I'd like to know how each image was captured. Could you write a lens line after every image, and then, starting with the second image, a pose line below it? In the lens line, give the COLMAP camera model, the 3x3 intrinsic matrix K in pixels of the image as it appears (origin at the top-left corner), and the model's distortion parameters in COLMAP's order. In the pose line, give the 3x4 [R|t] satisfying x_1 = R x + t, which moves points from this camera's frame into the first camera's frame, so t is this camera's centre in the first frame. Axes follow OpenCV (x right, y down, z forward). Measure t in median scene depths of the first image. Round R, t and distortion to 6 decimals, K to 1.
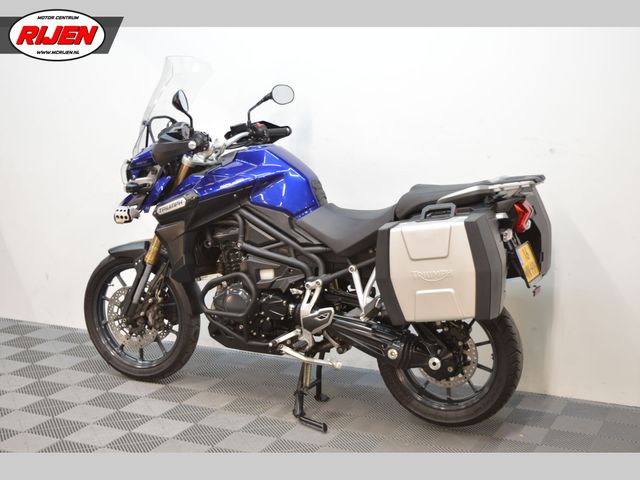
lens RADIAL K [[1042.0, 0, 318.4], [0, 1042.0, 241.9], [0, 0, 1]] dist [0.061970, 0.000000]
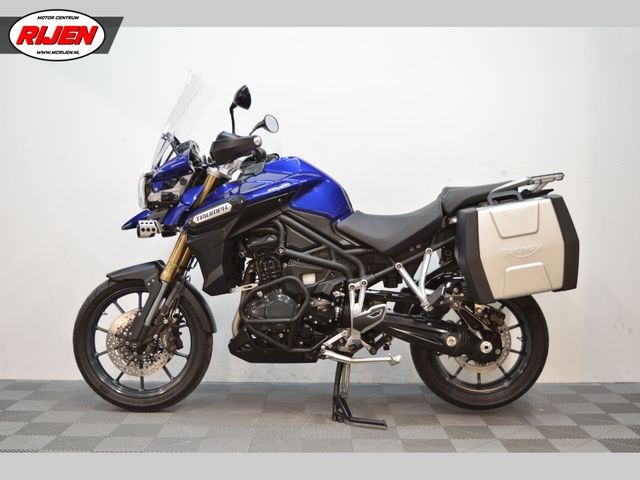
lens RADIAL K [[756.9, 0, 318.8], [0, 756.9, 238.1], [0, 0, 1]] dist [-0.051140, 0.000000]
pose [[0.913926, -0.014996, 0.405603, -0.337087], [0.076677, 0.987702, -0.136255, 0.092552], [-0.398572, 0.155628, 0.903836, 0.330553]]
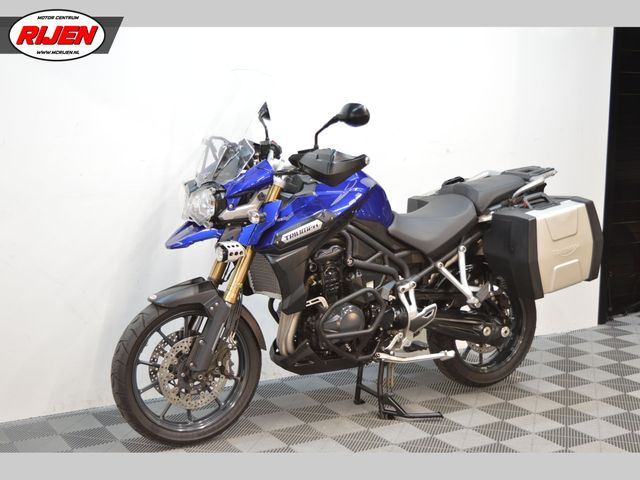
lens RADIAL K [[952.6, 0, 322.3], [0, 952.6, 237.9], [0, 0, 1]] dist [0.012254, 0.000000]
pose [[0.574196, -0.128070, 0.808639, -0.811754], [0.140998, 0.988401, 0.056421, -0.073421], [-0.806485, 0.081620, 0.585593, 0.497817]]
